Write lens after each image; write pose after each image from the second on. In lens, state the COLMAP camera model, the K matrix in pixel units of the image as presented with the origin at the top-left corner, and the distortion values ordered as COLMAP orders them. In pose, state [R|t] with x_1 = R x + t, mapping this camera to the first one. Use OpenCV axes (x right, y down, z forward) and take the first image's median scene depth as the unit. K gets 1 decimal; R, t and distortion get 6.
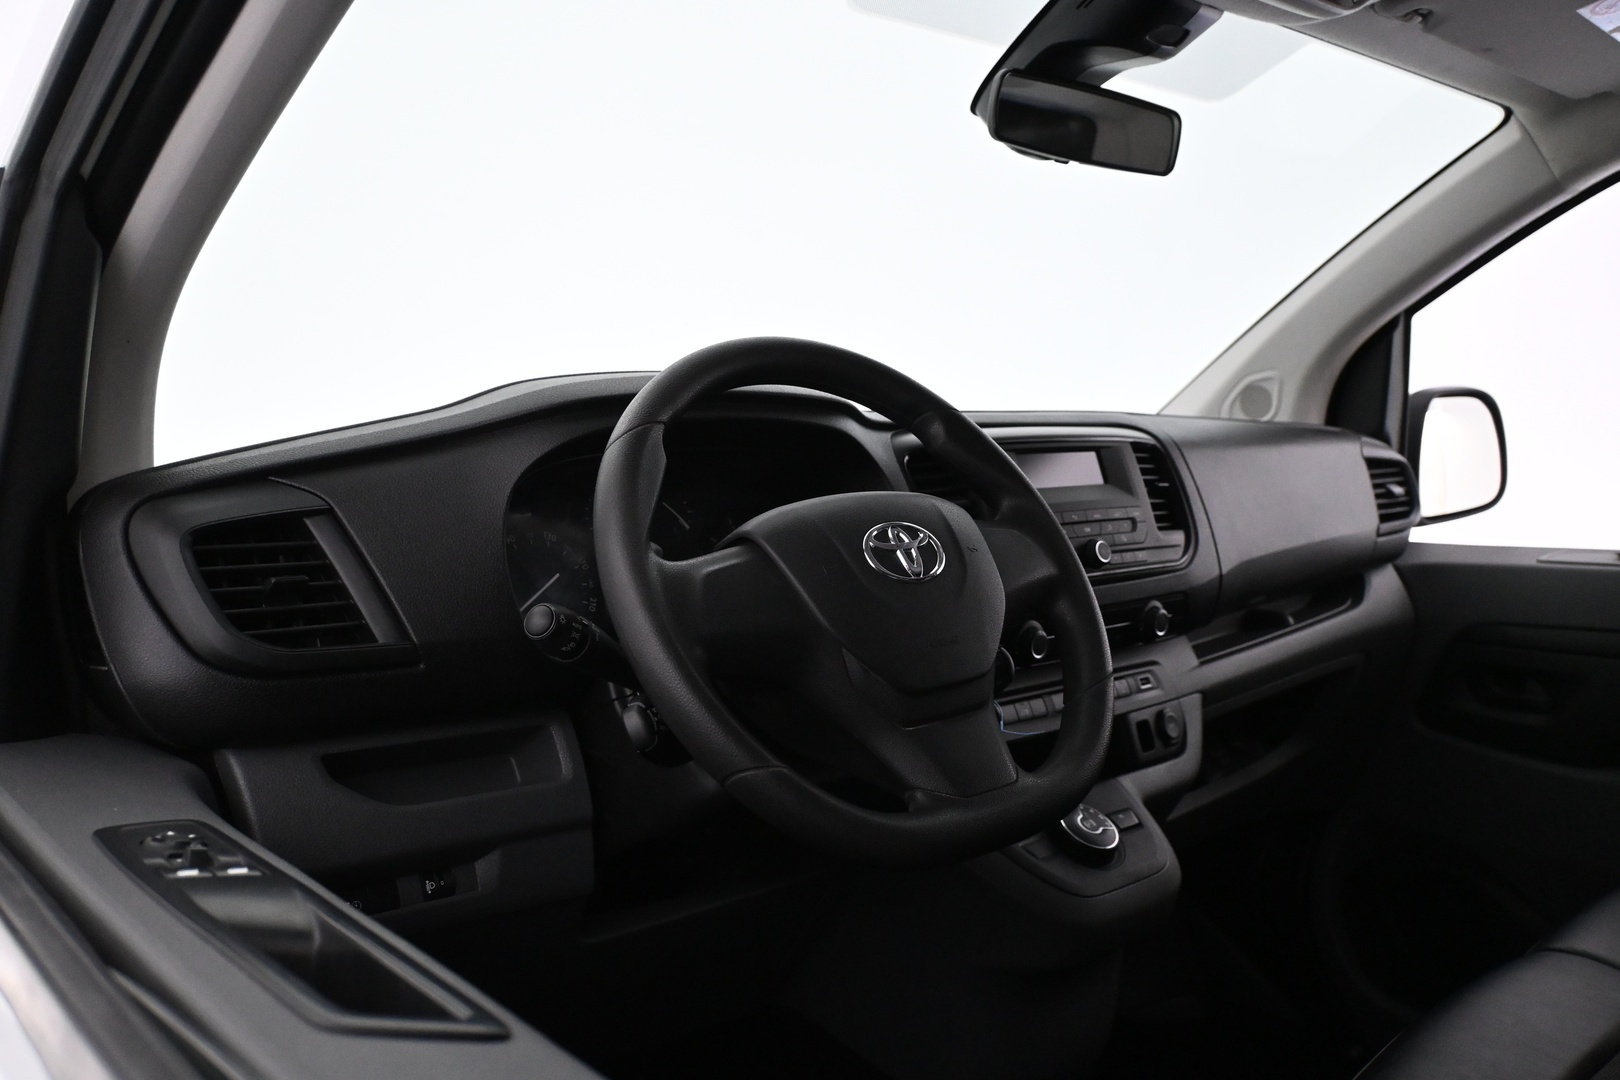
lens RADIAL K [[1328.0, 0, 810.3], [0, 1328.0, 535.6], [0, 0, 1]] dist [0.008225, 0.000926]
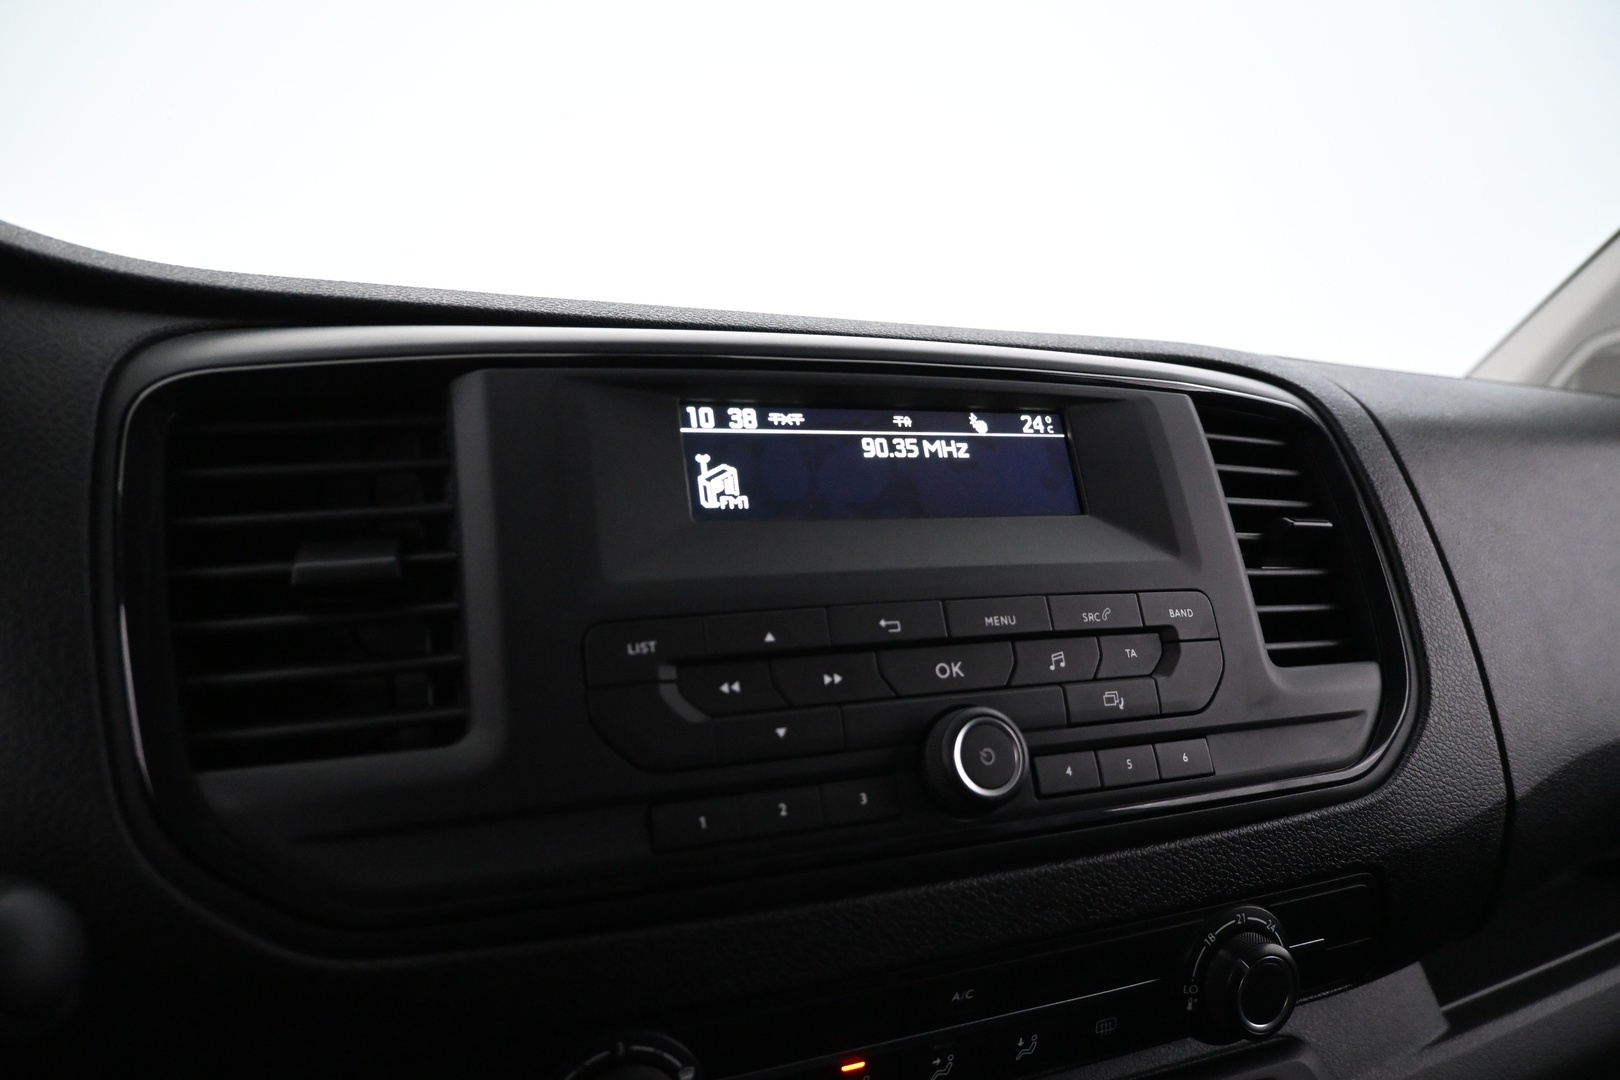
lens RADIAL K [[1090.8, 0, 811.6], [0, 1090.8, 542.7], [0, 0, 1]] dist [-0.007647, -0.002047]
pose [[0.953481, 0.006080, -0.301393, 0.235635], [-0.020280, 0.998825, -0.044008, -0.019490], [0.300771, 0.048073, 0.952484, 0.722139]]
